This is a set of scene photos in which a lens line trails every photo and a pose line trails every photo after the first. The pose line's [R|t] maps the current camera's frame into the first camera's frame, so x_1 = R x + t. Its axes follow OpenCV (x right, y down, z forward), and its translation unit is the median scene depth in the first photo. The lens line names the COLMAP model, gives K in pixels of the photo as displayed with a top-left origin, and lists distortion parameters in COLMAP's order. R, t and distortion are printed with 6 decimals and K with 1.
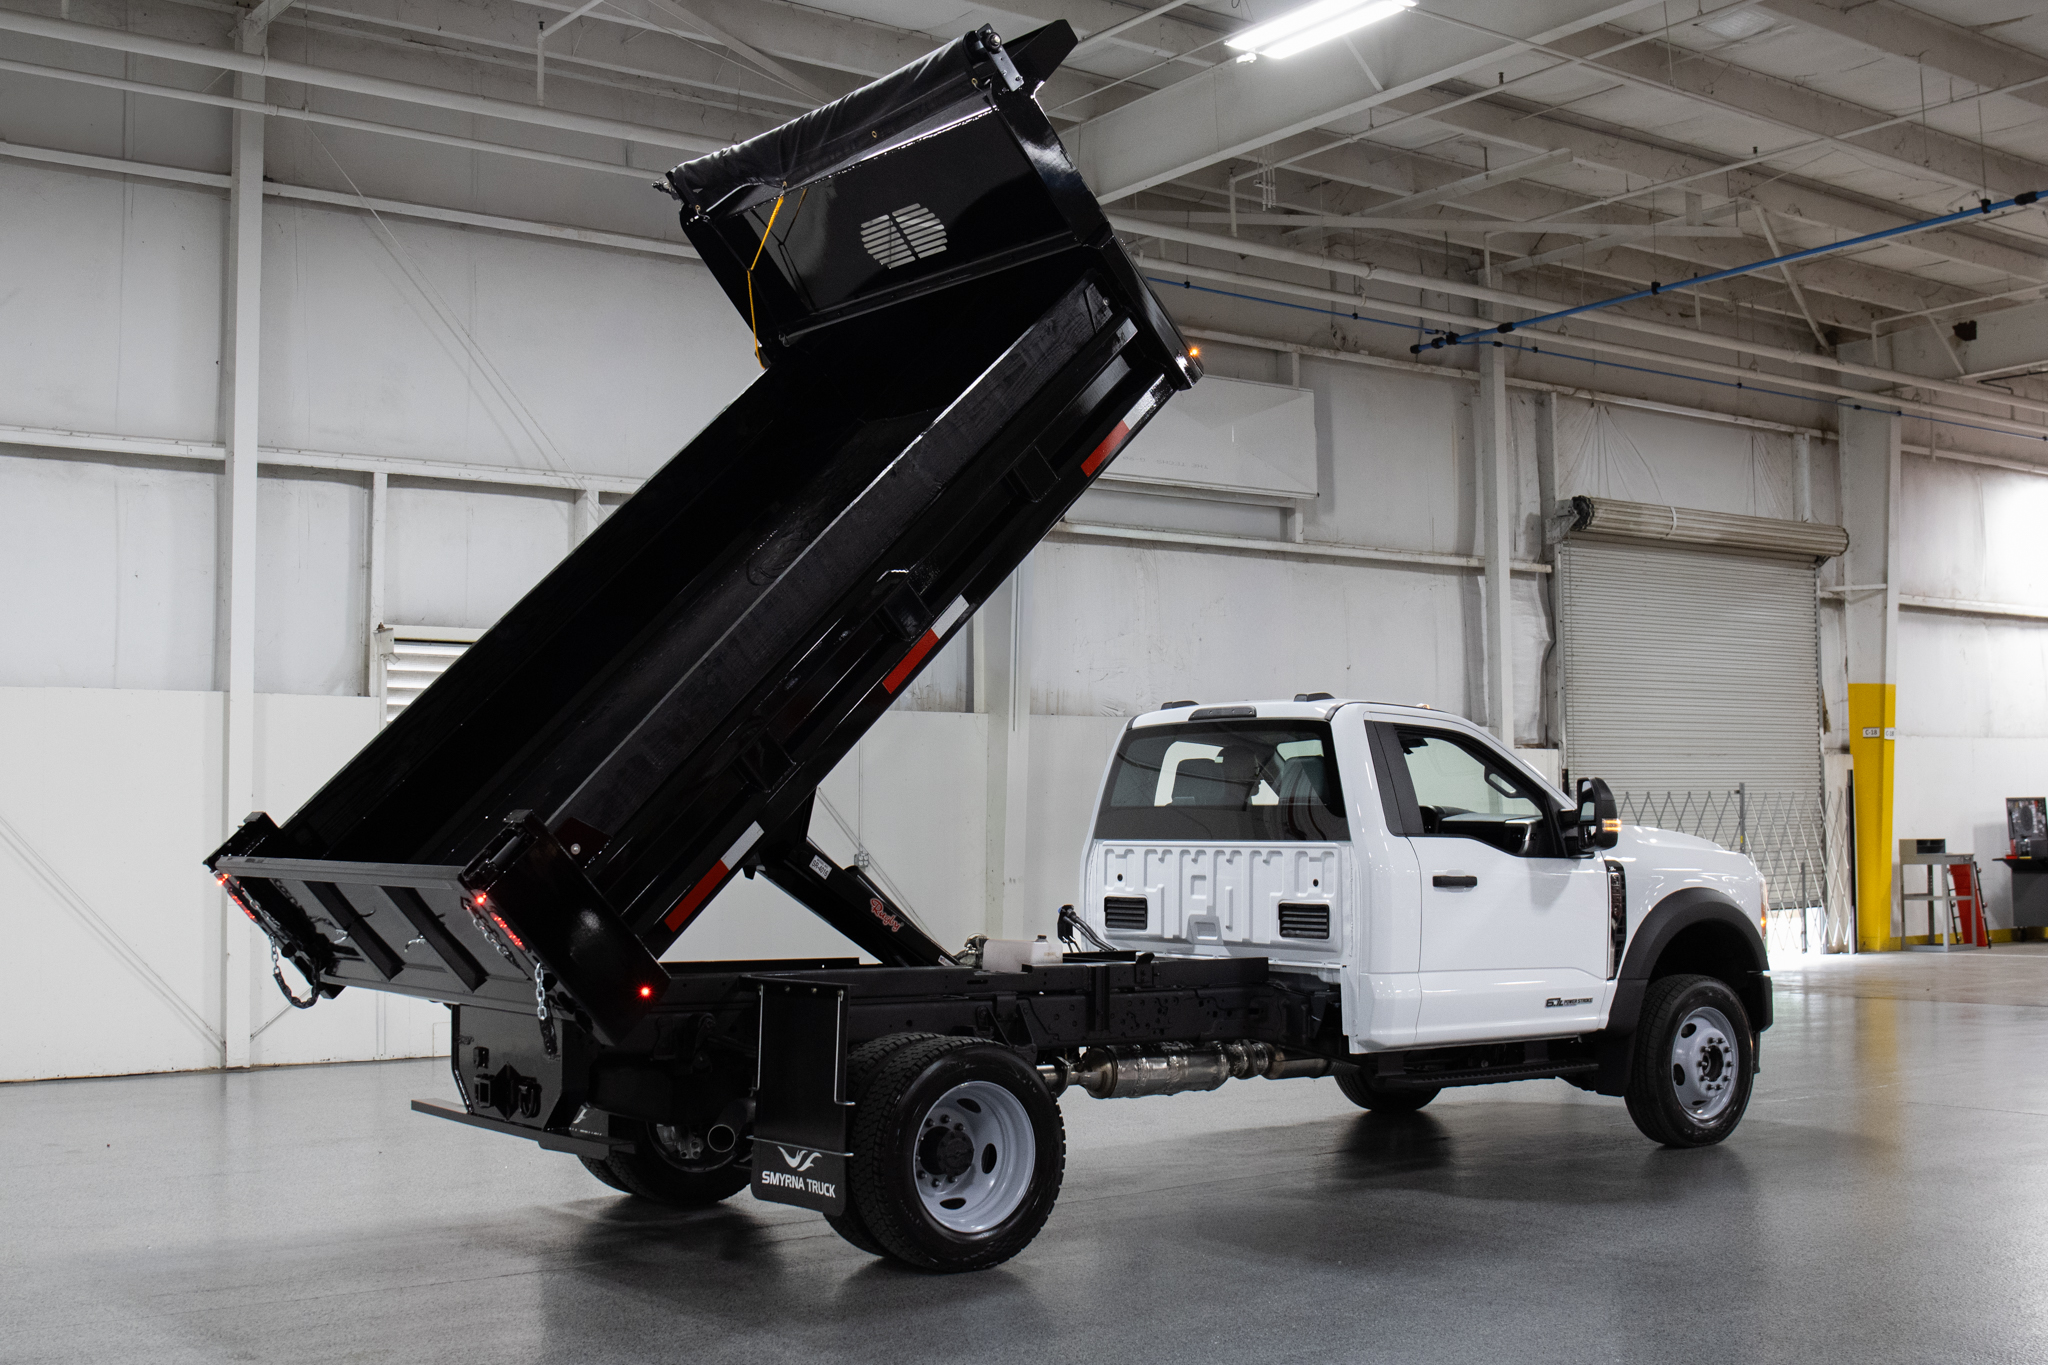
lens RADIAL K [[2371.0, 0, 966.5], [0, 2371.0, 643.8], [0, 0, 1]] dist [-0.111450, 0.020323]
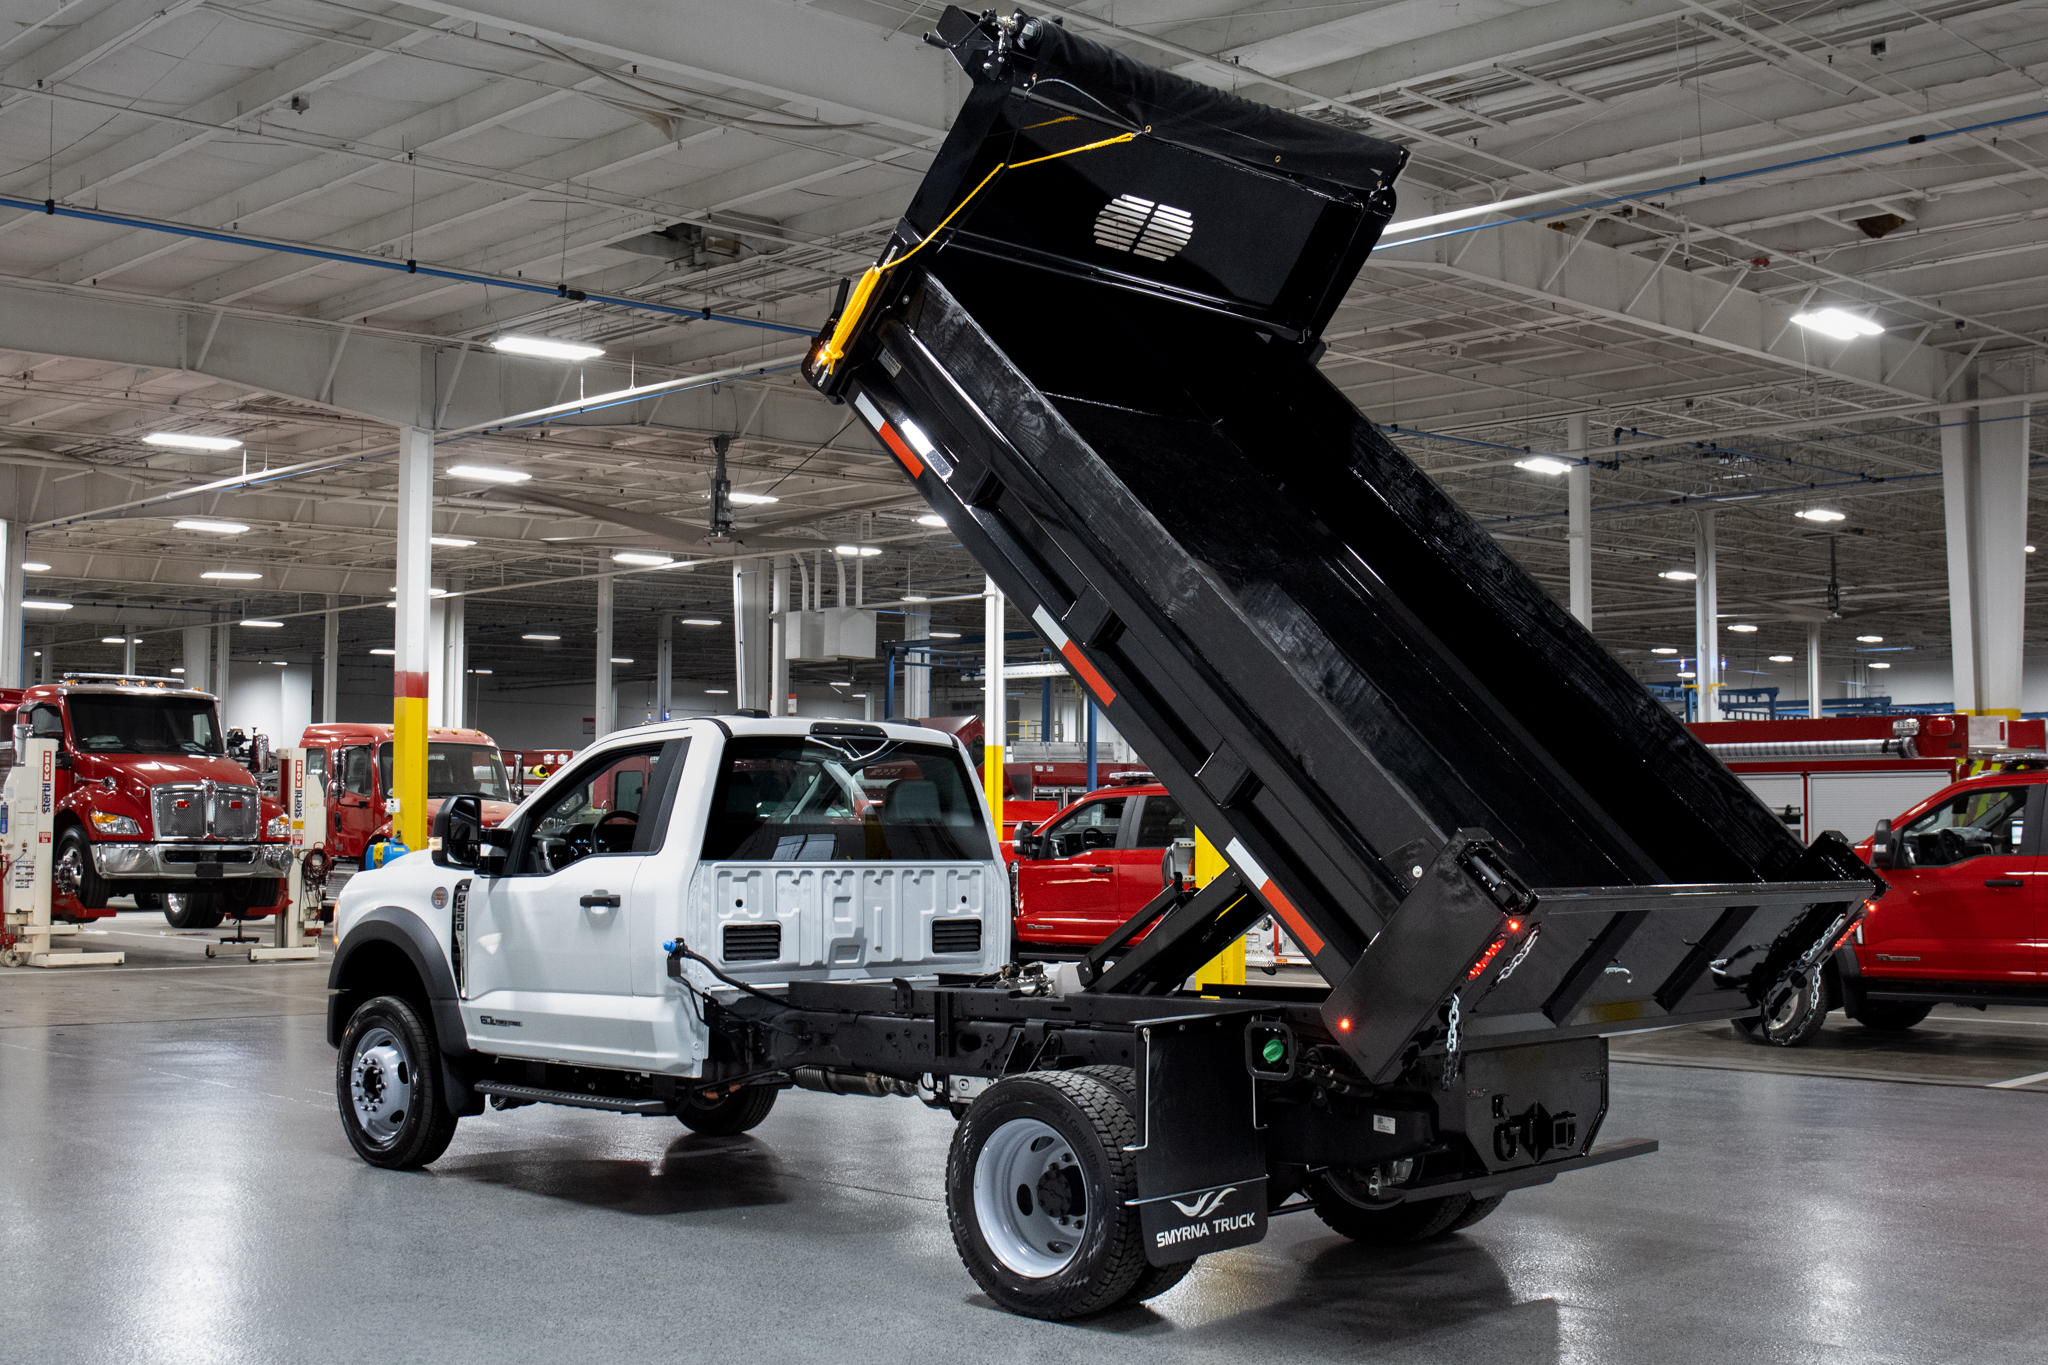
lens RADIAL K [[2362.3, 0, 1024.0], [0, 2362.3, 682.5], [0, 0, 1]] dist [-0.128121, 0.004147]
pose [[-0.170247, 0.068879, 0.982991, -0.842778], [-0.077851, 0.993496, -0.083098, 0.083125], [-0.982321, -0.090674, -0.163777, 1.066259]]
